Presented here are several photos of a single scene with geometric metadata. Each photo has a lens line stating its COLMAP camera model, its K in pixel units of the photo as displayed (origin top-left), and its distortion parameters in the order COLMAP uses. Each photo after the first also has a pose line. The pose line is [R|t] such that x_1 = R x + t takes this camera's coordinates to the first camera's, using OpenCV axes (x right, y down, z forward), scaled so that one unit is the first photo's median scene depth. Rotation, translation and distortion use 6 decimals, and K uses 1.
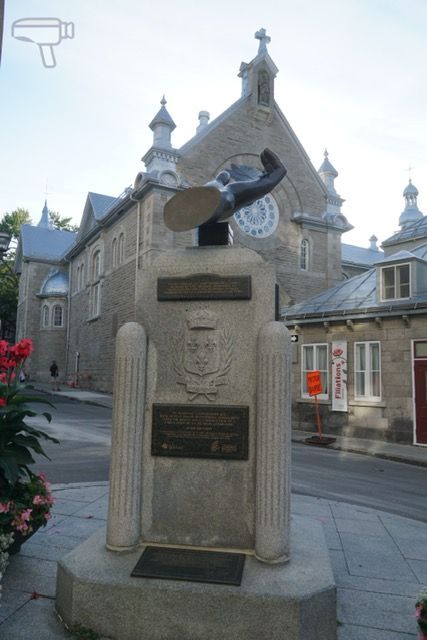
lens RADIAL K [[487.8, 0, 213.5], [0, 487.8, 320.0], [0, 0, 1]] dist [-0.008506, -0.003356]
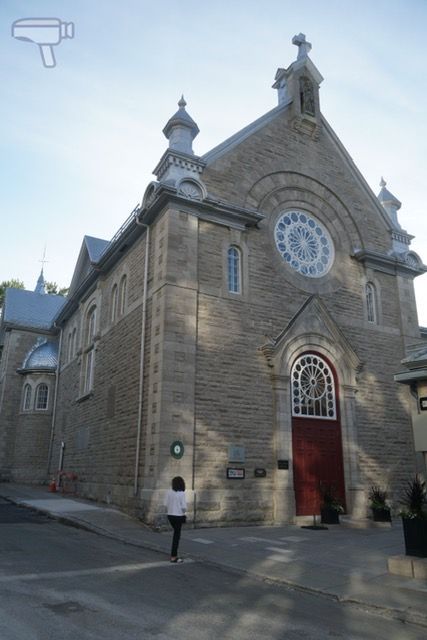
lens RADIAL K [[487.8, 0, 213.5], [0, 487.8, 320.0], [0, 0, 1]] dist [-0.008506, -0.003356]
pose [[0.999888, -0.011210, -0.009901, -0.044559], [0.009166, 0.982386, -0.186637, 0.027703], [0.011819, 0.186525, 0.982379, 0.279120]]
